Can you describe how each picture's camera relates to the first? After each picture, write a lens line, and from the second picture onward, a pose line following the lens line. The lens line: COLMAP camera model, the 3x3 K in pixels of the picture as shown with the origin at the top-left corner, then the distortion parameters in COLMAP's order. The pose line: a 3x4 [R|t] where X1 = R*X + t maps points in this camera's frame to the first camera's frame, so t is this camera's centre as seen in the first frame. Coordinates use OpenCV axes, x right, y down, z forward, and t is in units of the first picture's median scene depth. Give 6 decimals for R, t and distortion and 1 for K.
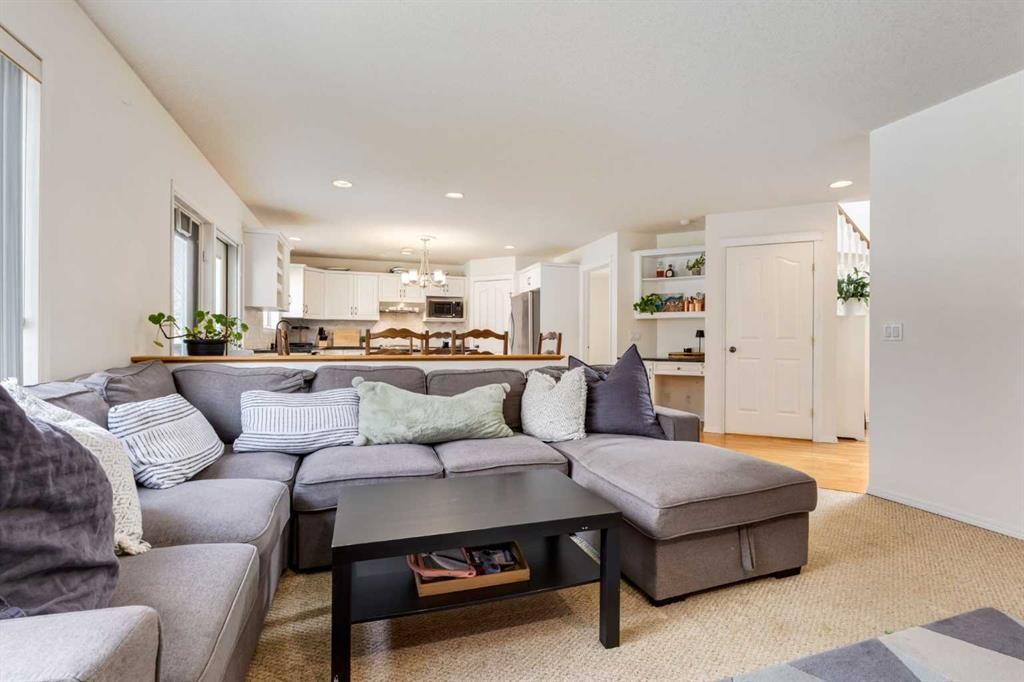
lens RADIAL K [[463.9, 0, 512.4], [0, 463.9, 343.9], [0, 0, 1]] dist [-0.001921, -0.000156]
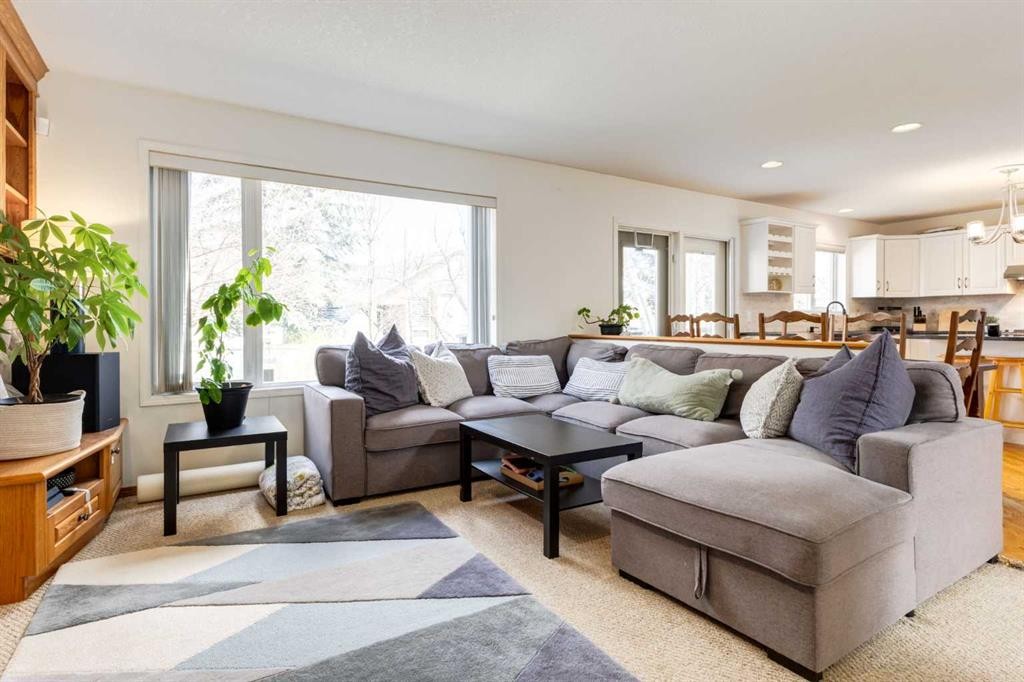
lens RADIAL K [[543.0, 0, 514.8], [0, 543.0, 331.2], [0, 0, 1]] dist [-0.003279, 0.000338]
pose [[0.215168, 0.008019, -0.976544, 0.944108], [-0.001719, 0.999968, 0.007832, 0.000362], [0.976576, -0.000006, 0.215175, 0.321071]]
